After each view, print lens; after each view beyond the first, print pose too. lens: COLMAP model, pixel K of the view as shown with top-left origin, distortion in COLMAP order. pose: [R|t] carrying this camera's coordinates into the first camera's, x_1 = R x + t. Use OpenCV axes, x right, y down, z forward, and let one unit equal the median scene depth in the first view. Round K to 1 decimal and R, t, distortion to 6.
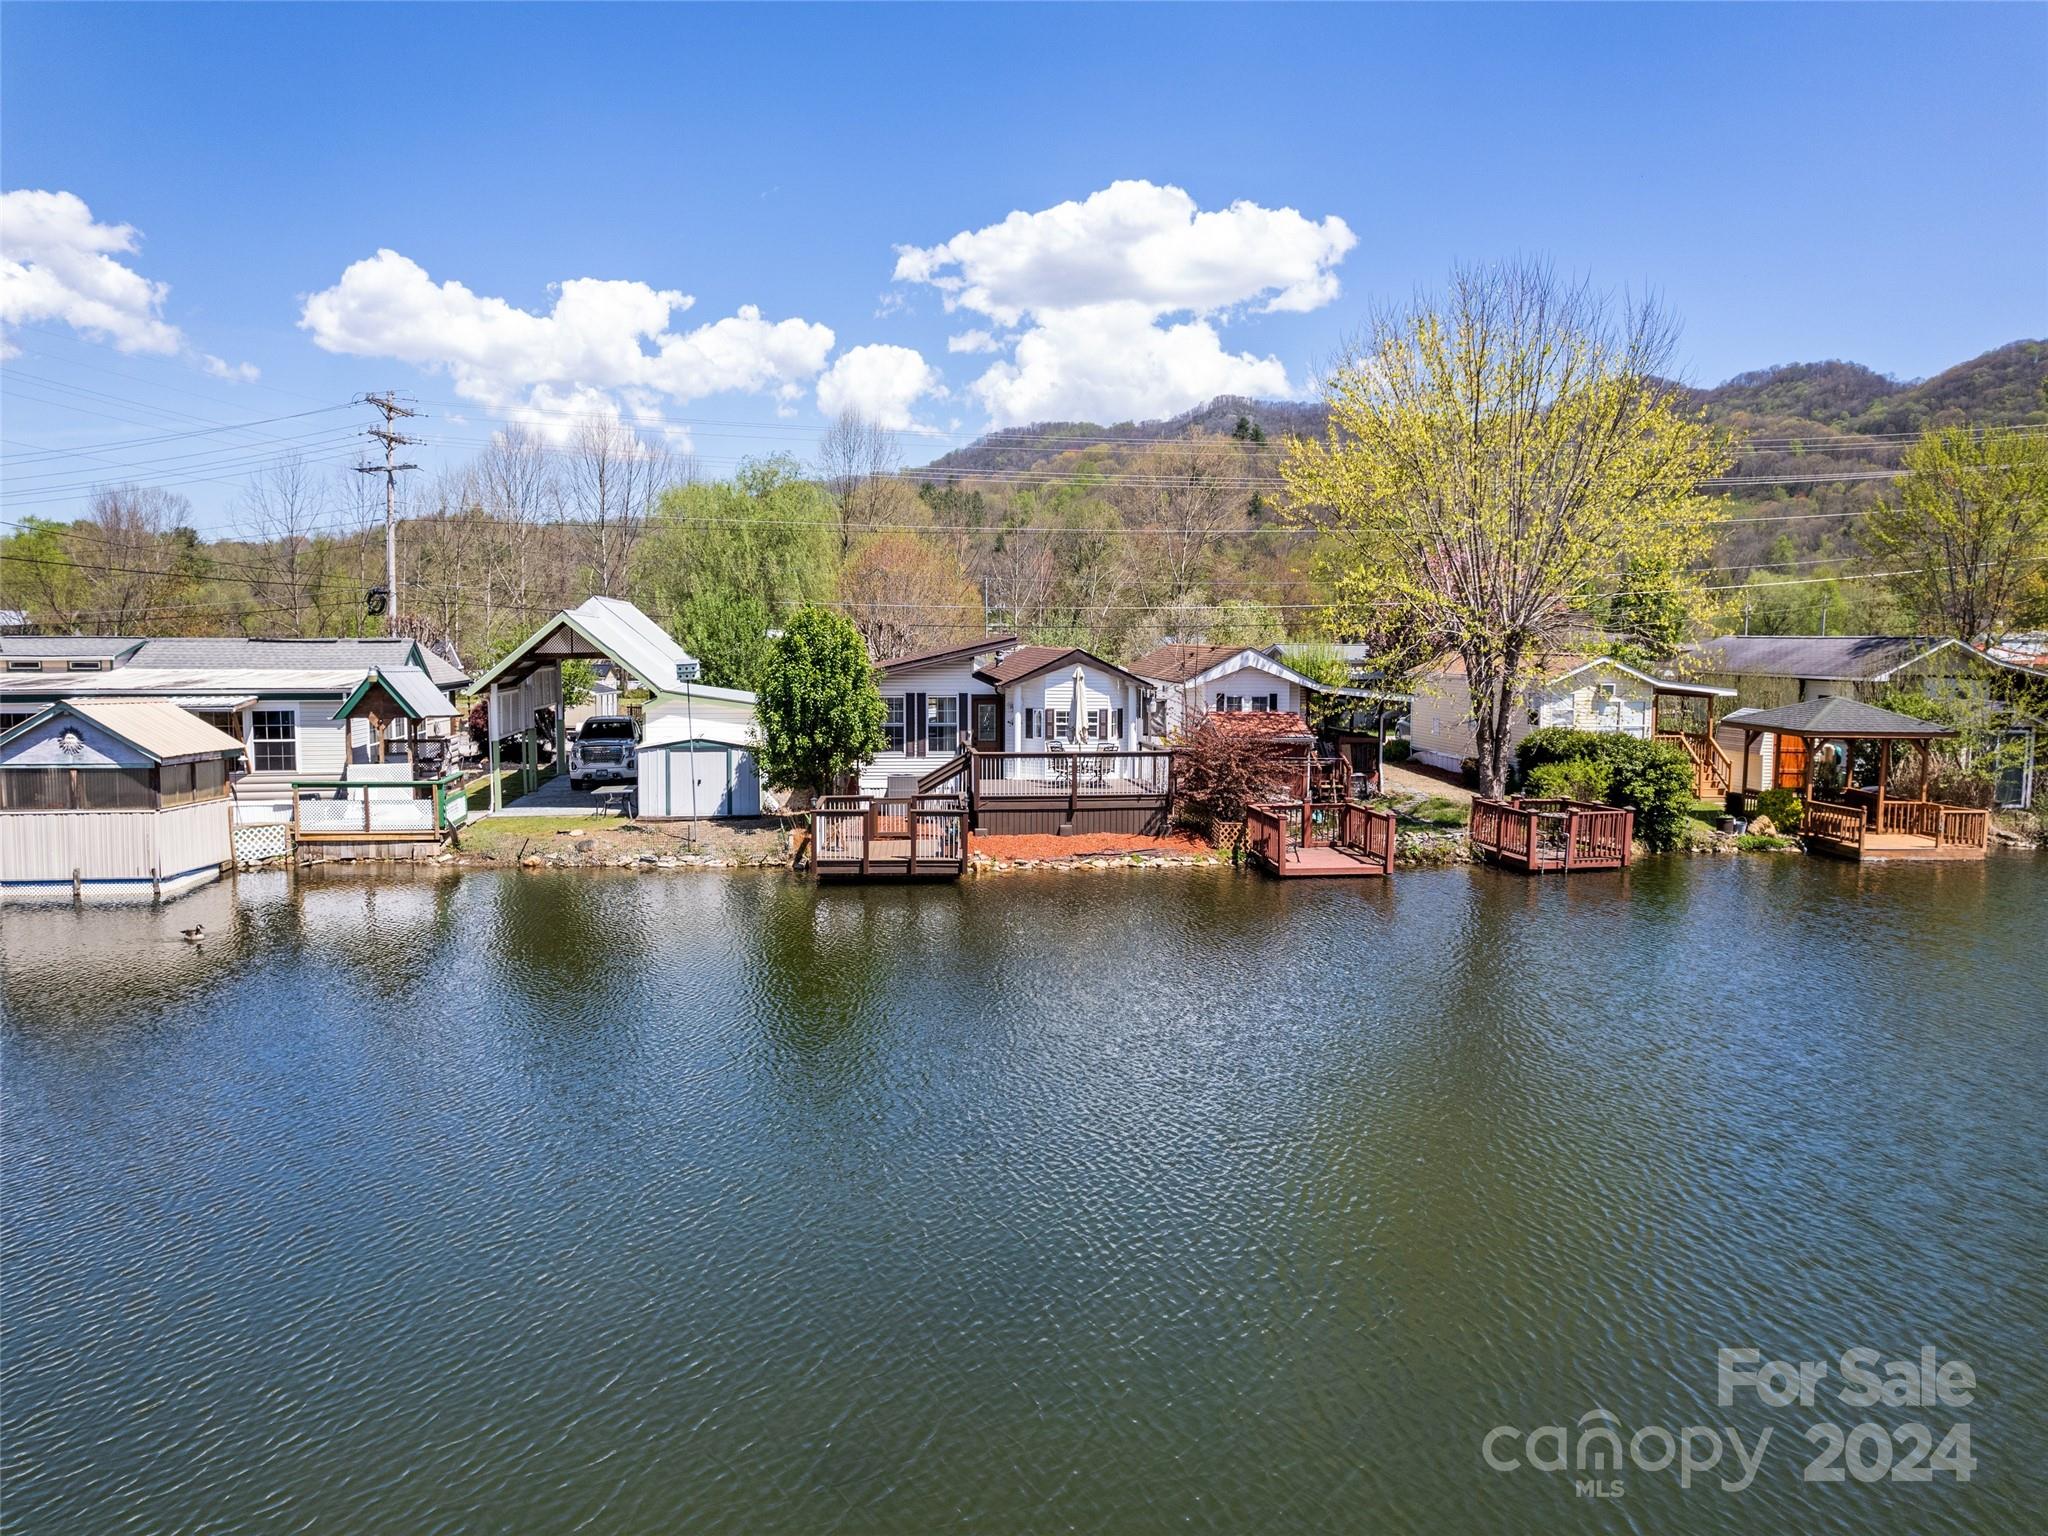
lens RADIAL K [[1309.8, 0, 1017.5], [0, 1309.8, 732.8], [0, 0, 1]] dist [-0.082275, 0.074203]
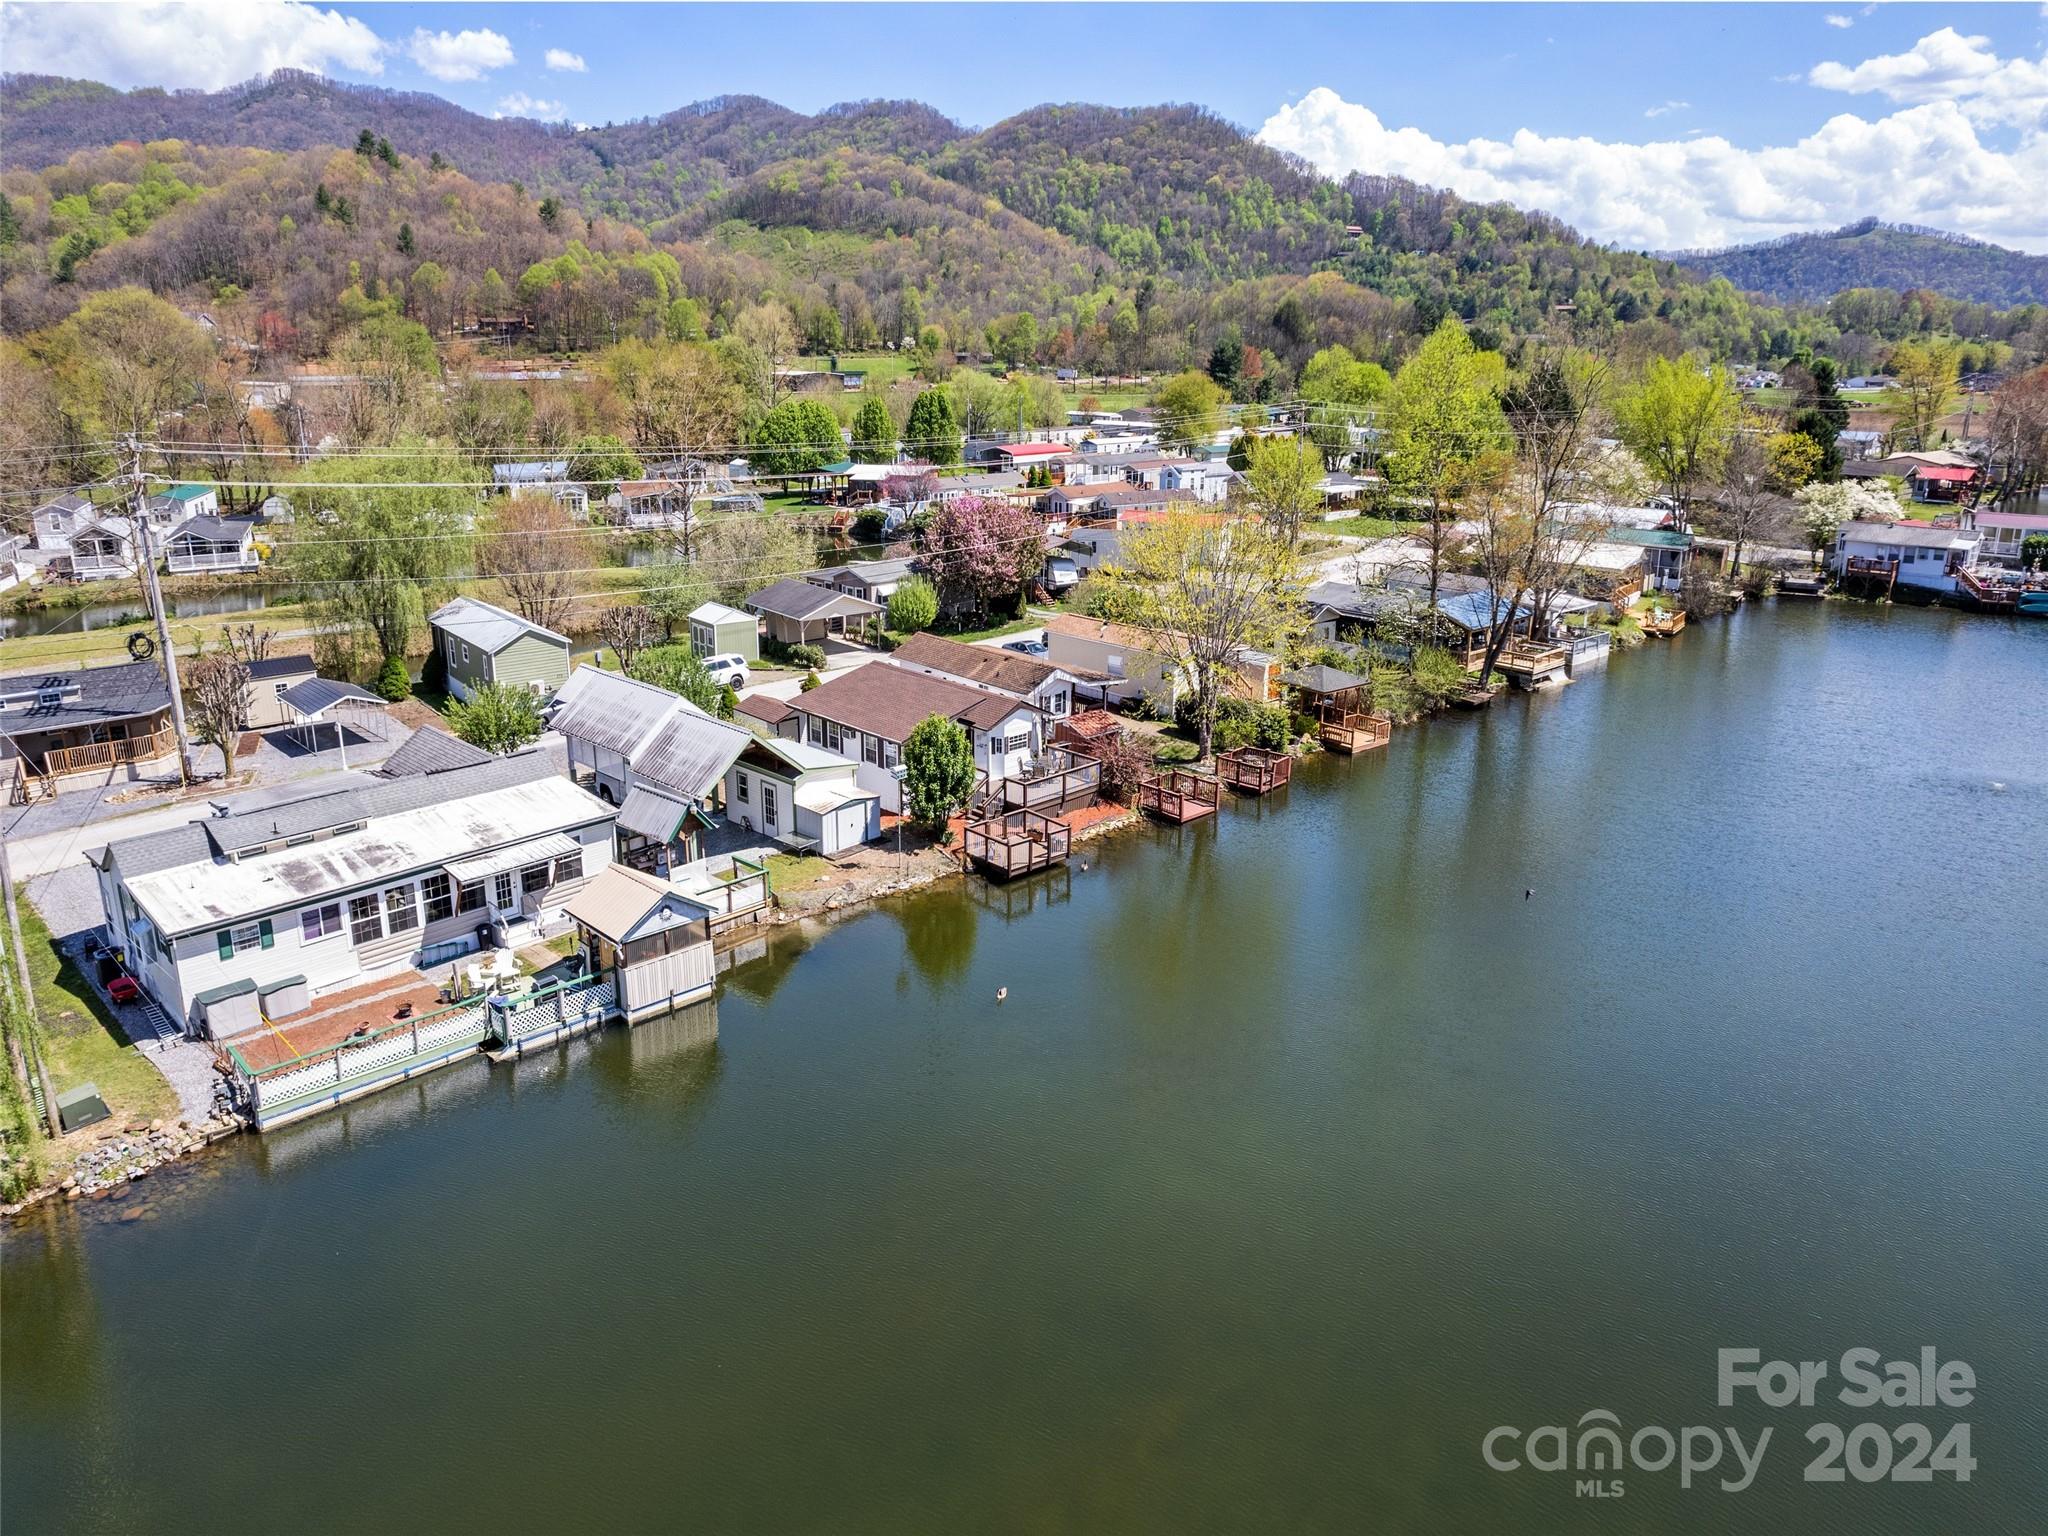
lens RADIAL K [[1348.0, 0, 1035.9], [0, 1348.0, 689.3], [0, 0, 1]] dist [-0.132690, 0.122084]
pose [[0.790147, -0.147505, 0.594904, -0.869569], [0.038378, 0.980612, 0.192166, -0.368034], [-0.611715, -0.129008, 0.780488, -0.329981]]
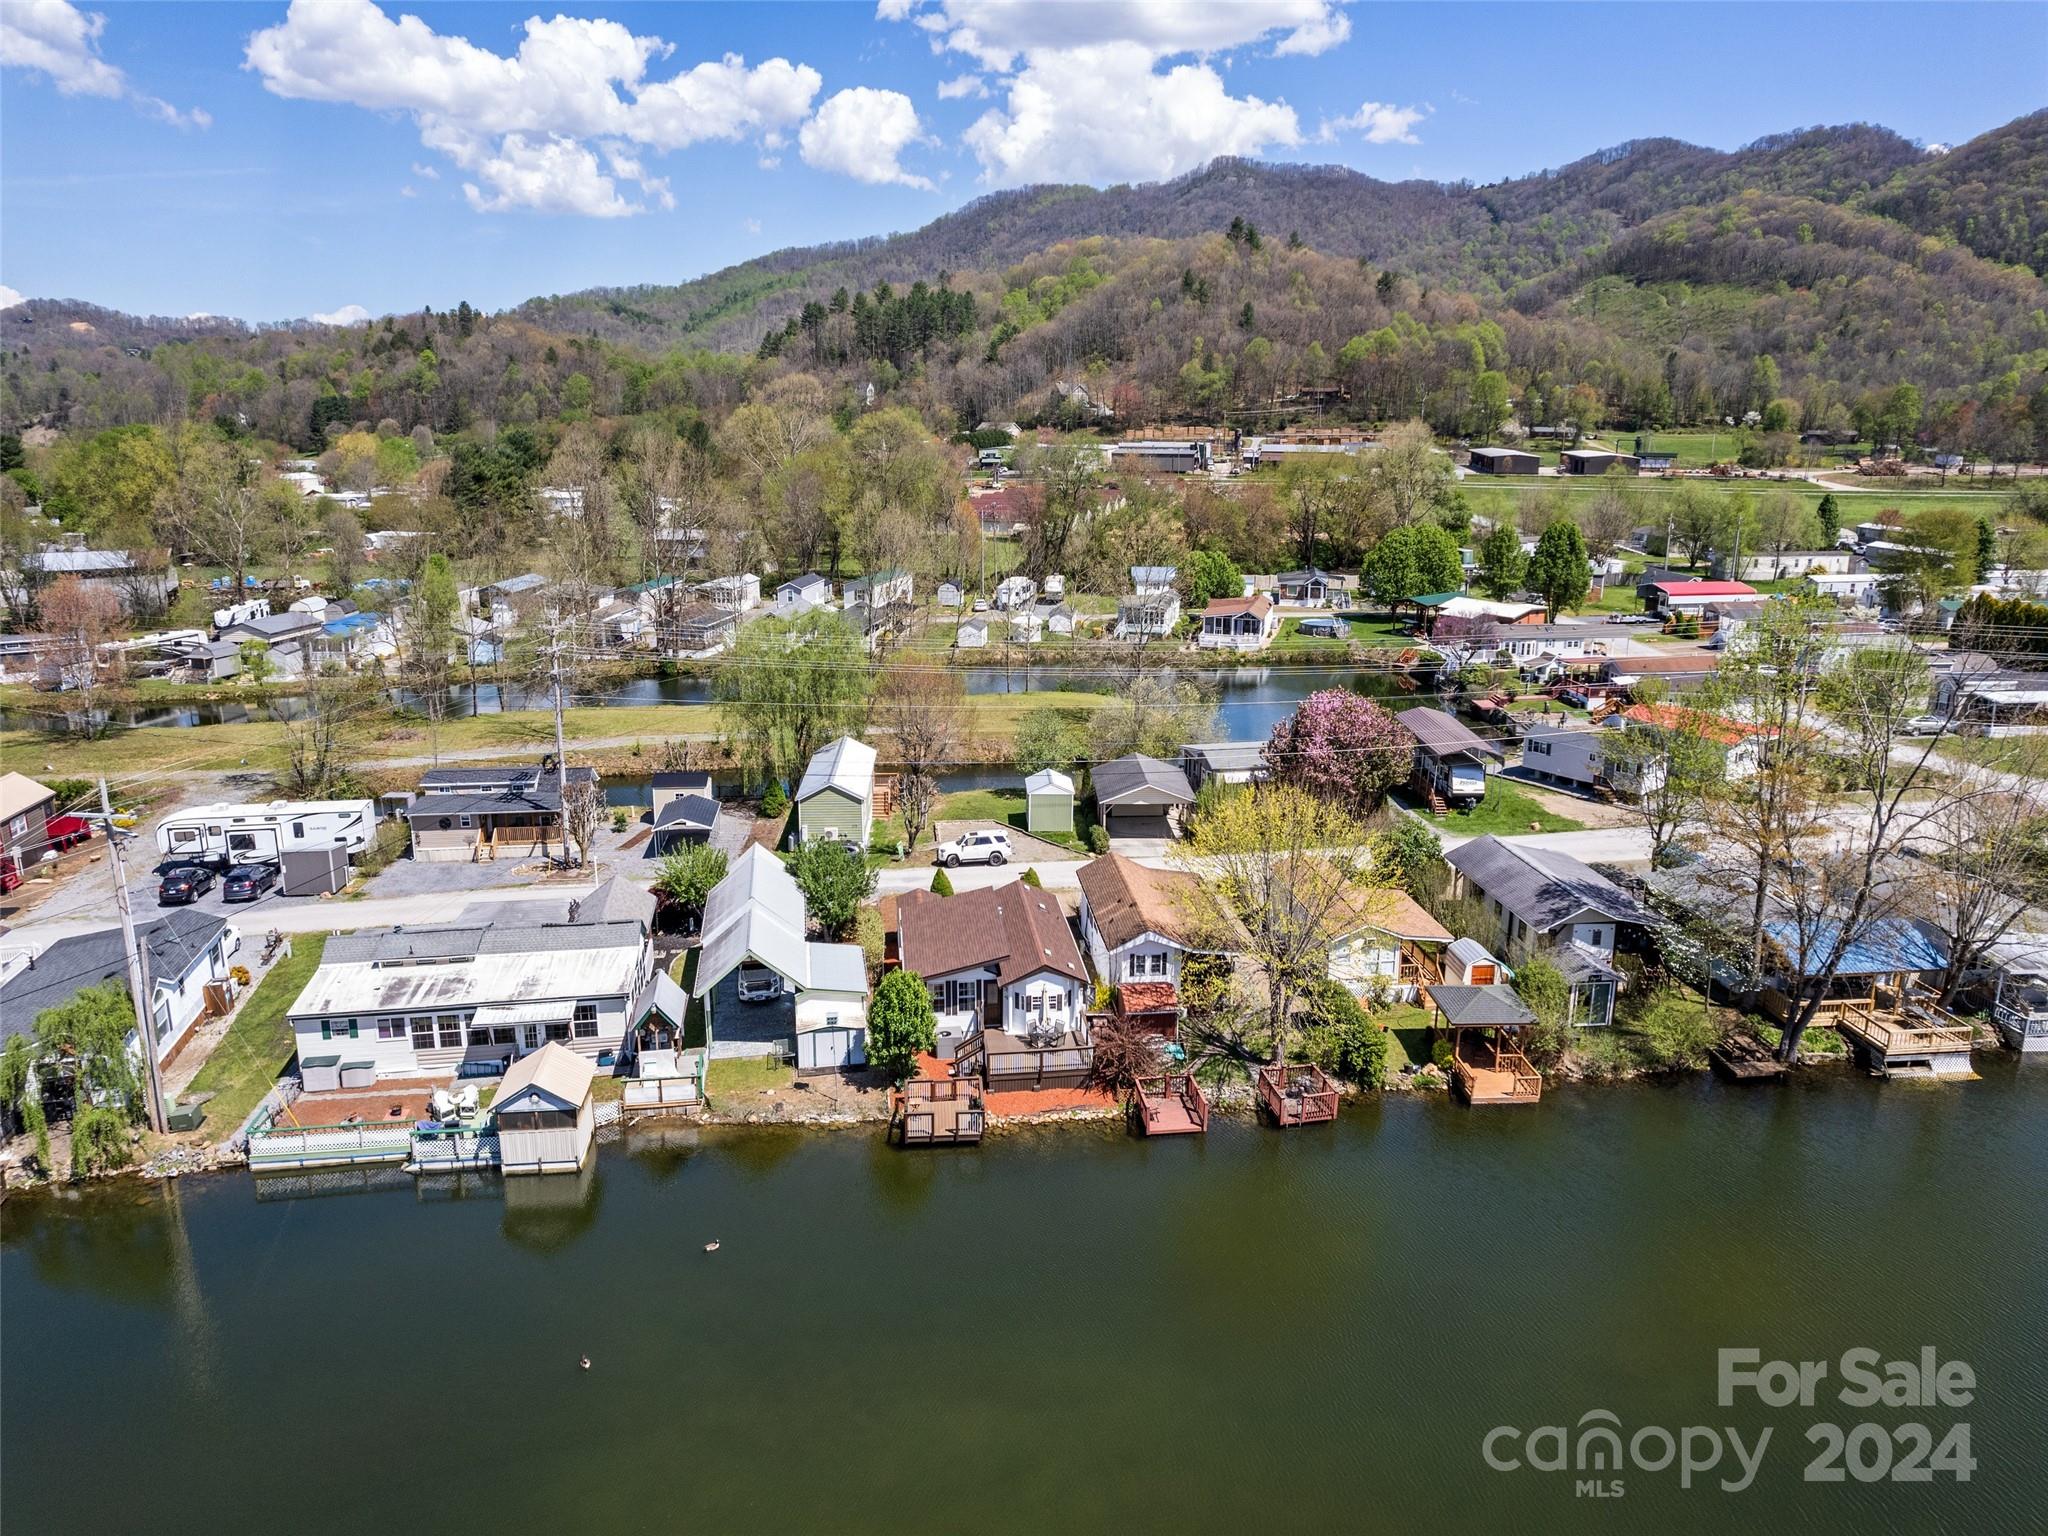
lens RADIAL K [[1321.1, 0, 1014.3], [0, 1321.1, 672.2], [0, 0, 1]] dist [-0.076244, 0.066252]
pose [[0.999997, -0.000256, 0.002529, 0.000793], [-0.000094, 0.990479, 0.137661, -0.619307], [-0.002540, -0.137661, 0.990476, -0.609149]]
